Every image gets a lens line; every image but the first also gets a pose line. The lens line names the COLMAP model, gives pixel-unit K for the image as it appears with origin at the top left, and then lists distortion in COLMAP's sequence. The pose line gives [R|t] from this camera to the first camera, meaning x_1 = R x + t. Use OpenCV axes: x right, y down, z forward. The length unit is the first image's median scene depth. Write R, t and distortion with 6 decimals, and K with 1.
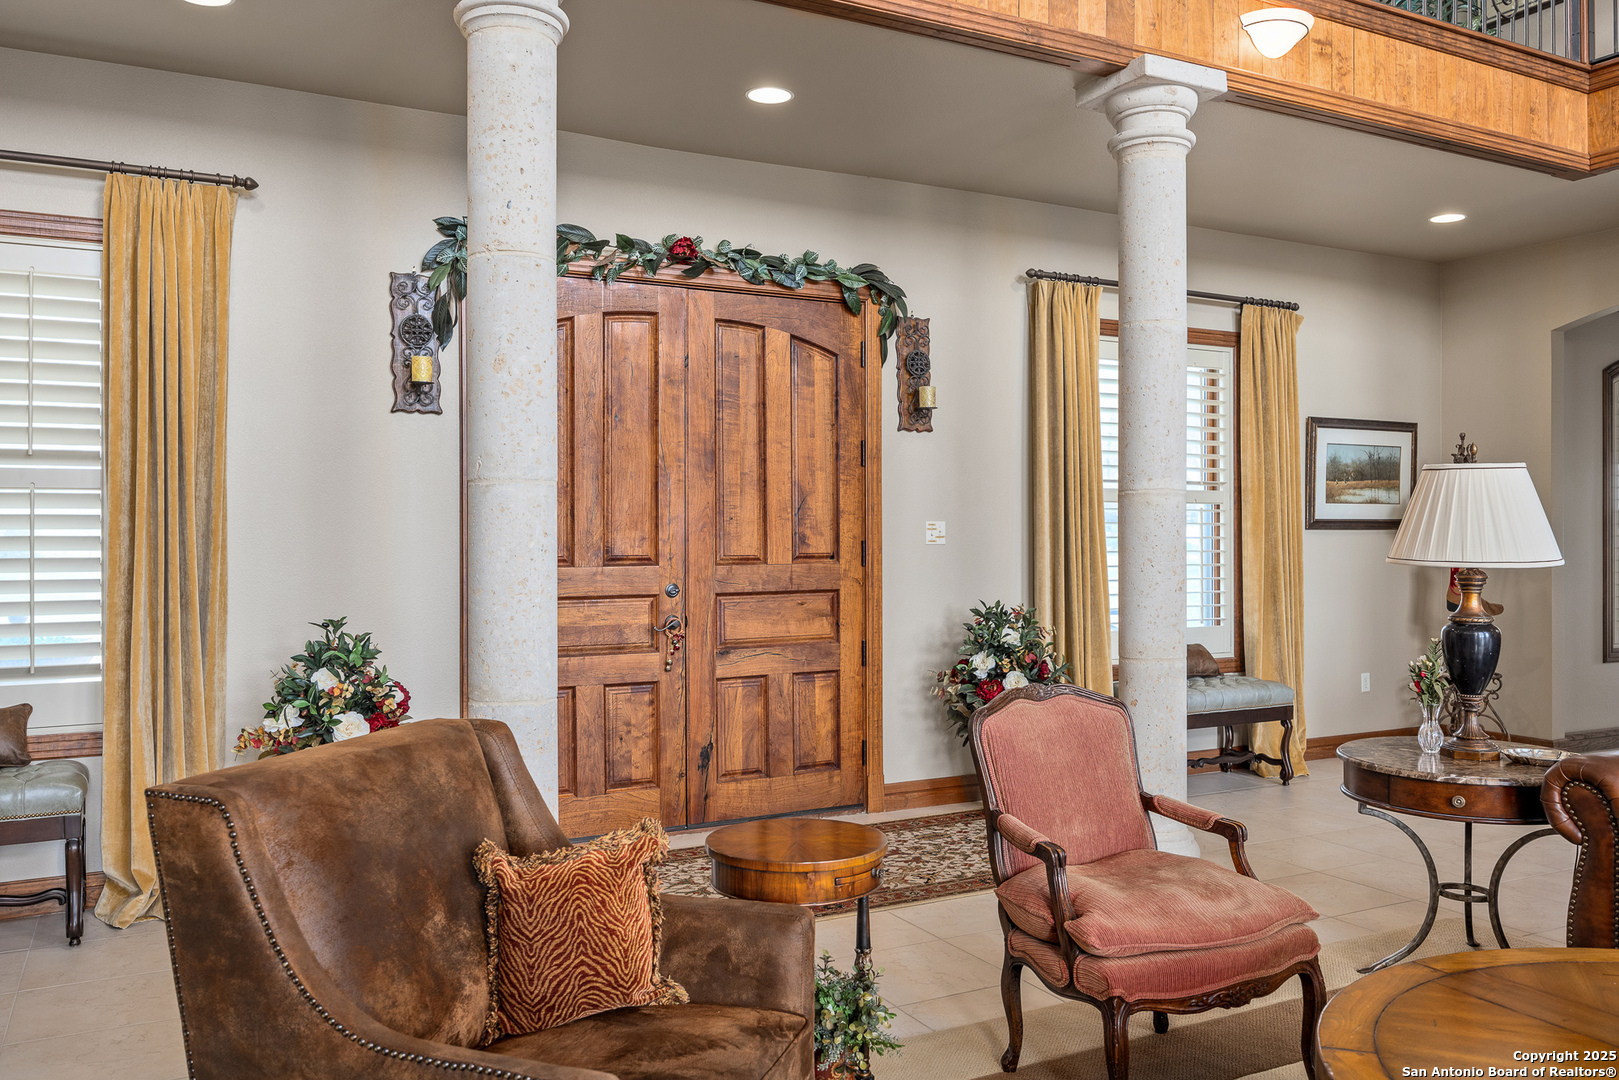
lens RADIAL K [[1390.0, 0, 809.5], [0, 1390.0, 540.0], [0, 0, 1]] dist [-0.002159, 0.009151]
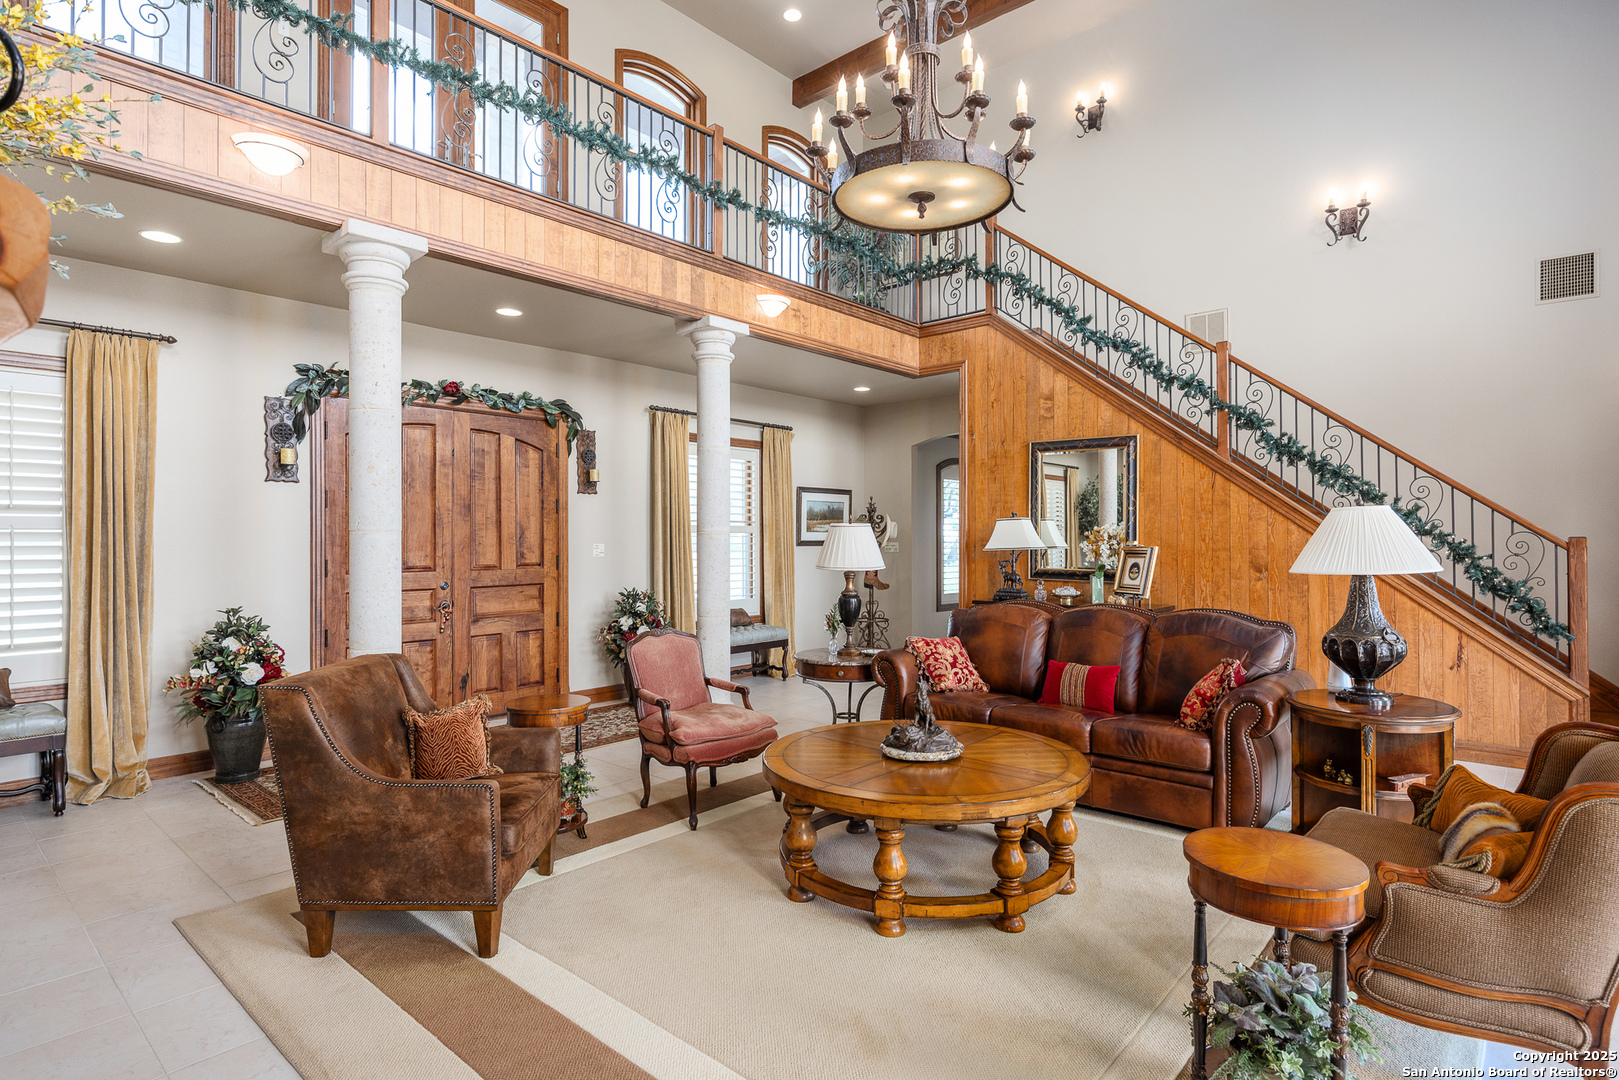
lens RADIAL K [[850.6, 0, 791.6], [0, 850.6, 505.5], [0, 0, 1]] dist [-0.004528, -0.000452]
pose [[0.948315, 0.008968, 0.317204, -0.026430], [0.006755, 0.998804, -0.048433, -0.009757], [-0.317259, 0.048073, 0.947120, -0.147757]]
